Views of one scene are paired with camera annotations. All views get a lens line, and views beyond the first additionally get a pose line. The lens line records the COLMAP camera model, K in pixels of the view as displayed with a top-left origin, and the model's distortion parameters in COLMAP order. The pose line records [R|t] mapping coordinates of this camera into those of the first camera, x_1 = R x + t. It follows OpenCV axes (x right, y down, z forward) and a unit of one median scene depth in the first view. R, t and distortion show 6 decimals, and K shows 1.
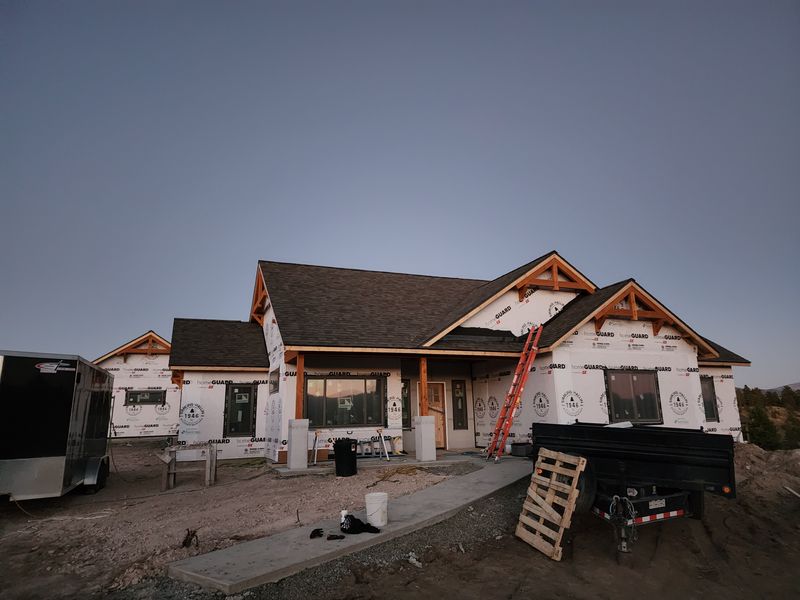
lens RADIAL K [[494.3, 0, 401.6], [0, 494.3, 300.4], [0, 0, 1]] dist [0.069744, -0.003138]
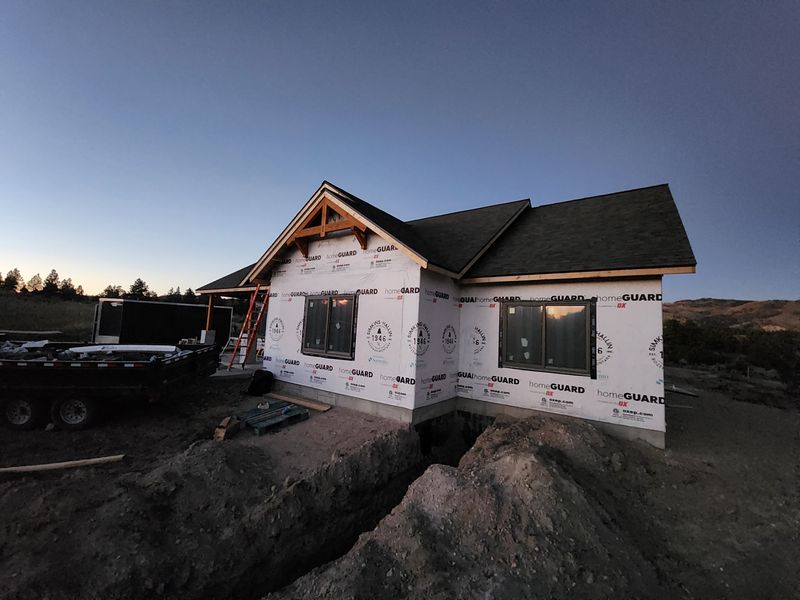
lens RADIAL K [[328.0, 0, 398.7], [0, 328.0, 298.2], [0, 0, 1]] dist [0.001448, -0.002000]
pose [[0.553211, -0.039772, -0.832091, 0.953210], [0.124668, 0.991564, 0.035490, 0.132956], [0.823660, -0.123368, 0.553502, 0.752679]]
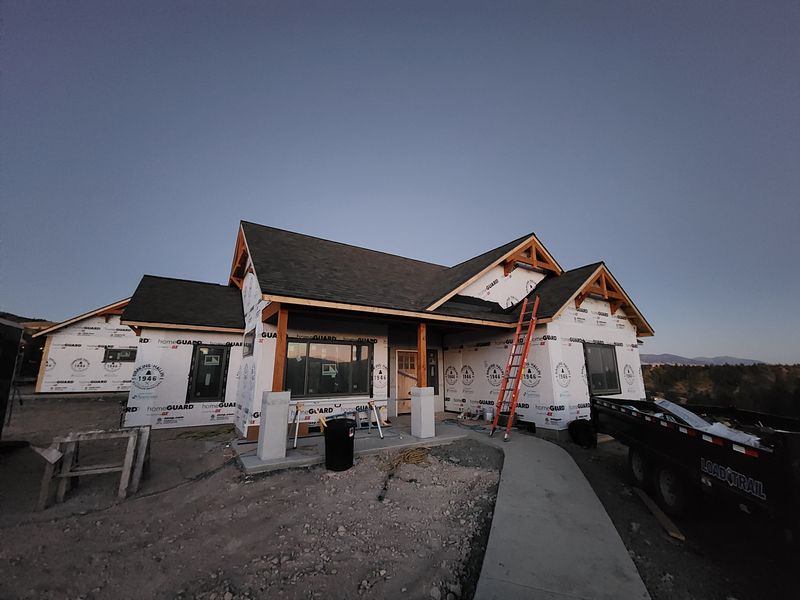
lens RADIAL K [[310.2, 0, 403.0], [0, 310.2, 300.5], [0, 0, 1]] dist [0.007576, 0.000640]
pose [[0.980909, 0.062344, 0.184205, -0.090778], [-0.062217, 0.998042, -0.006475, 0.071785], [-0.184248, -0.005109, 0.982866, 0.396808]]
